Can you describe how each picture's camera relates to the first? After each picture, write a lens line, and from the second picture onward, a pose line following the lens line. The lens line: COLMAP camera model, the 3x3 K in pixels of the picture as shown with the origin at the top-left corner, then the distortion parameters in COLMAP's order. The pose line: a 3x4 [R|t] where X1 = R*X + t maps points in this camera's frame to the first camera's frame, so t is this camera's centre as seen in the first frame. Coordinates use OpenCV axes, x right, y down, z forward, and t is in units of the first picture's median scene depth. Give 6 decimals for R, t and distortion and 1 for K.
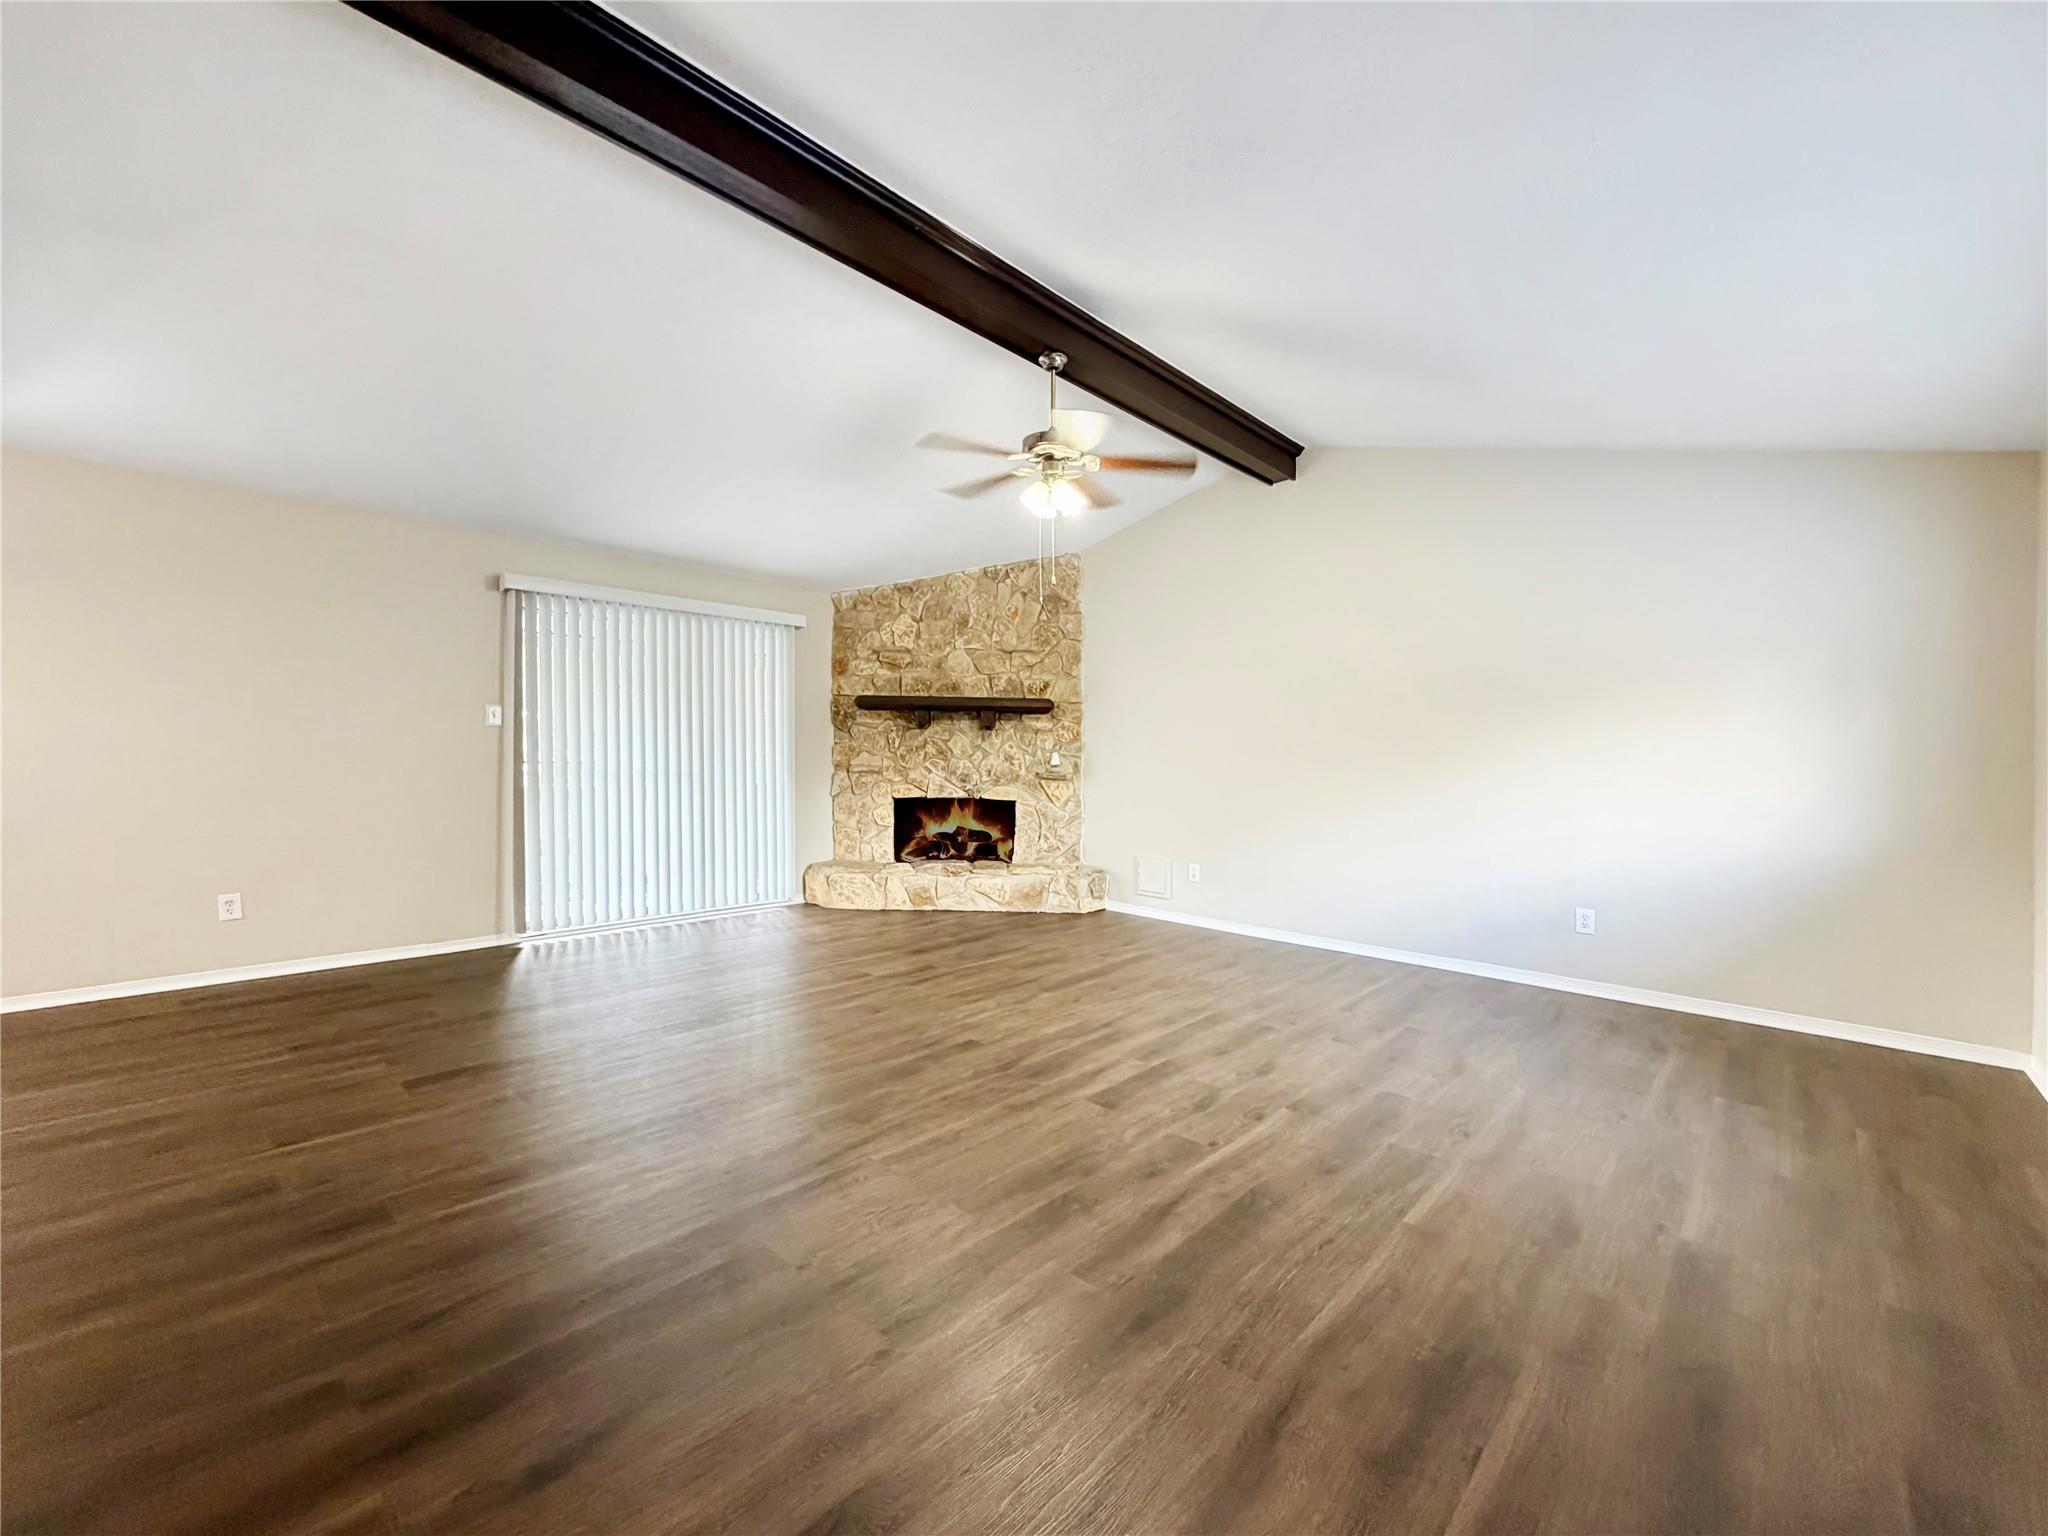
lens RADIAL K [[830.0, 0, 1024.0], [0, 830.0, 768.0], [0, 0, 1]] dist [0.003389, 0.000171]
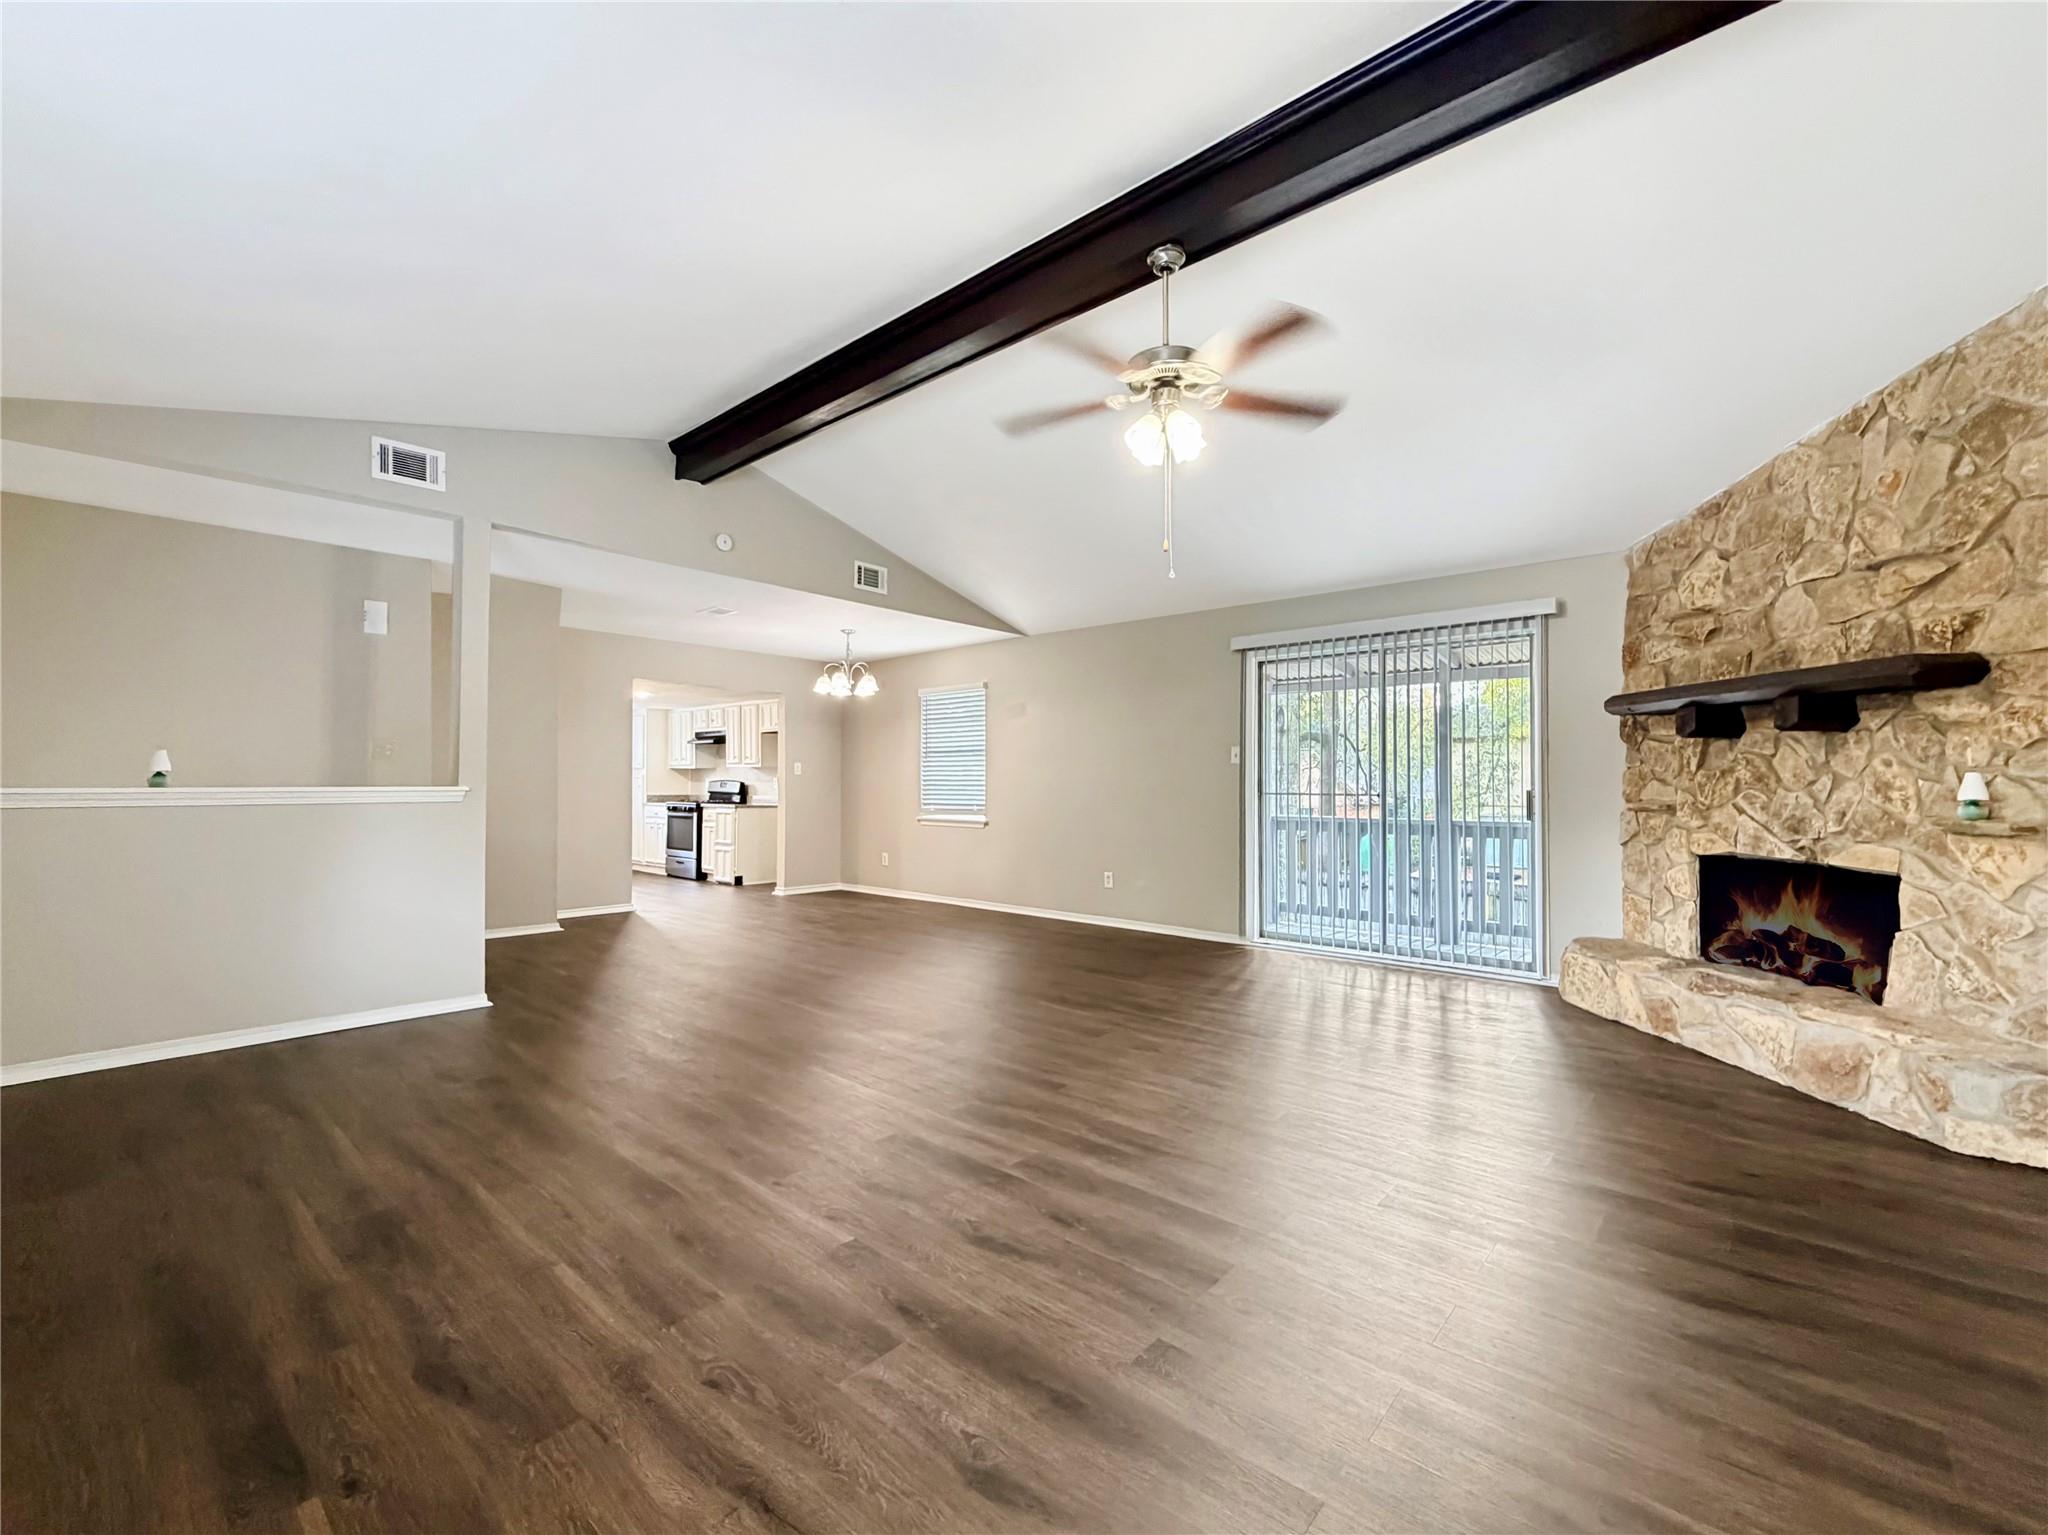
lens RADIAL K [[867.0, 0, 1022.8], [0, 867.0, 798.6], [0, 0, 1]] dist [0.000651, 0.000289]
pose [[0.029662, 0.000160, -0.999560, 0.473235], [-0.023176, 0.999731, -0.000528, 0.006783], [0.999291, 0.023181, 0.029658, 0.486051]]
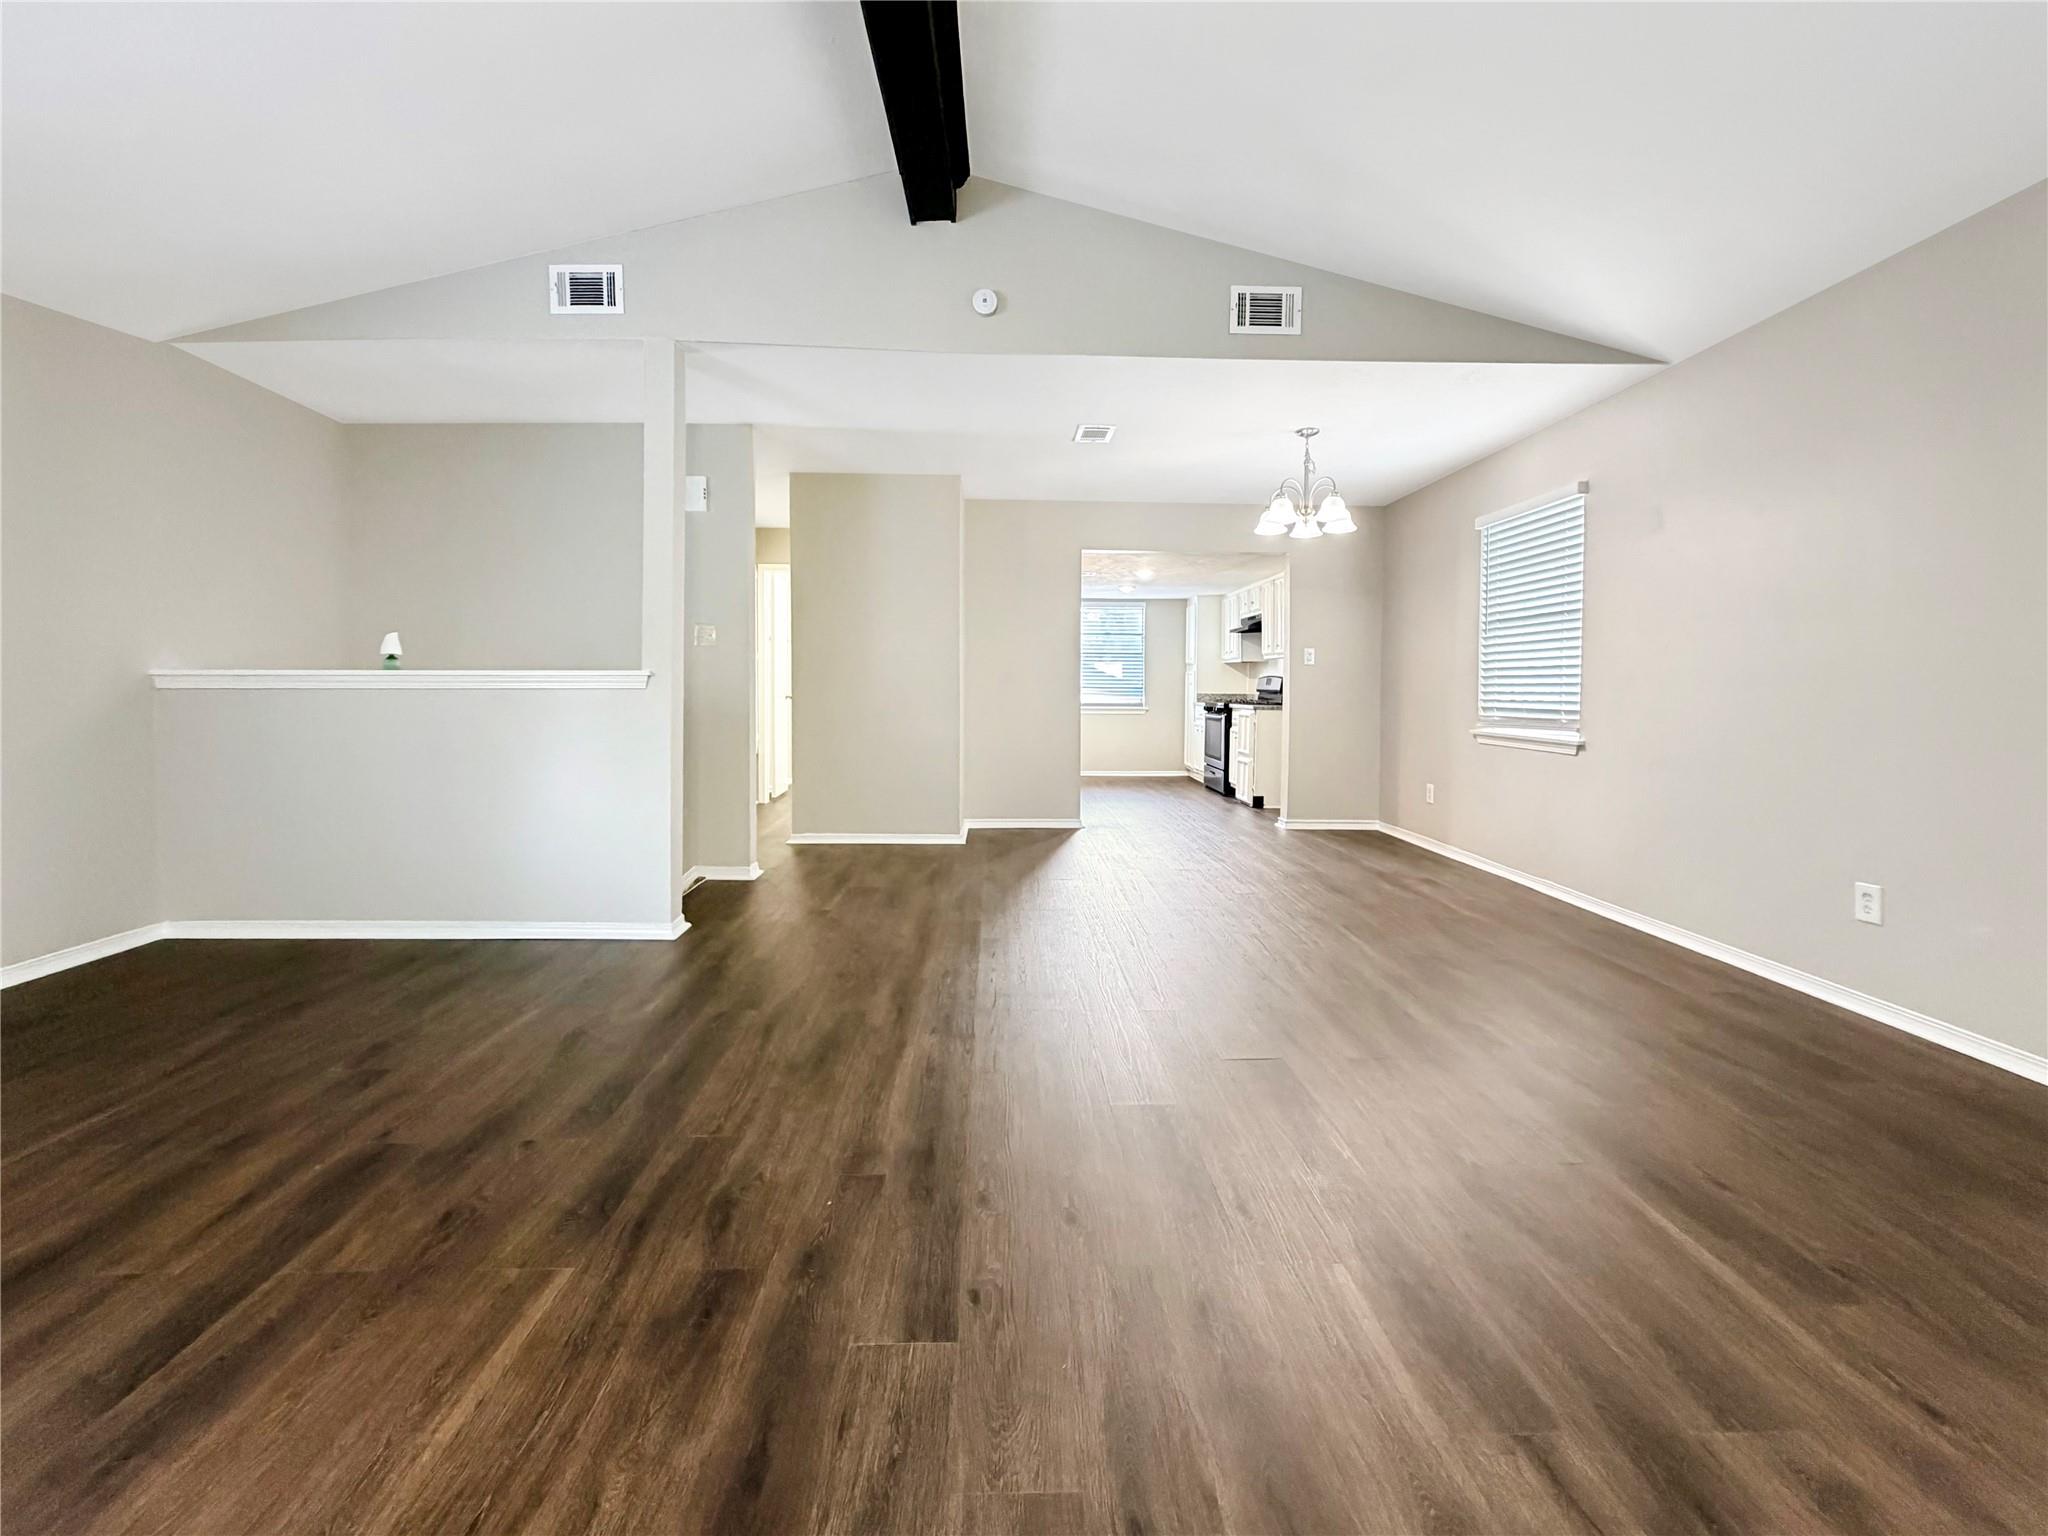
lens RADIAL K [[841.2, 0, 1026.3], [0, 841.2, 718.9], [0, 0, 1]] dist [-0.000416, -0.000091]
pose [[-0.710528, 0.007768, -0.703626, 0.005460], [-0.032024, 0.998546, 0.043362, 0.006824], [0.702940, 0.053343, -0.709246, 0.624043]]
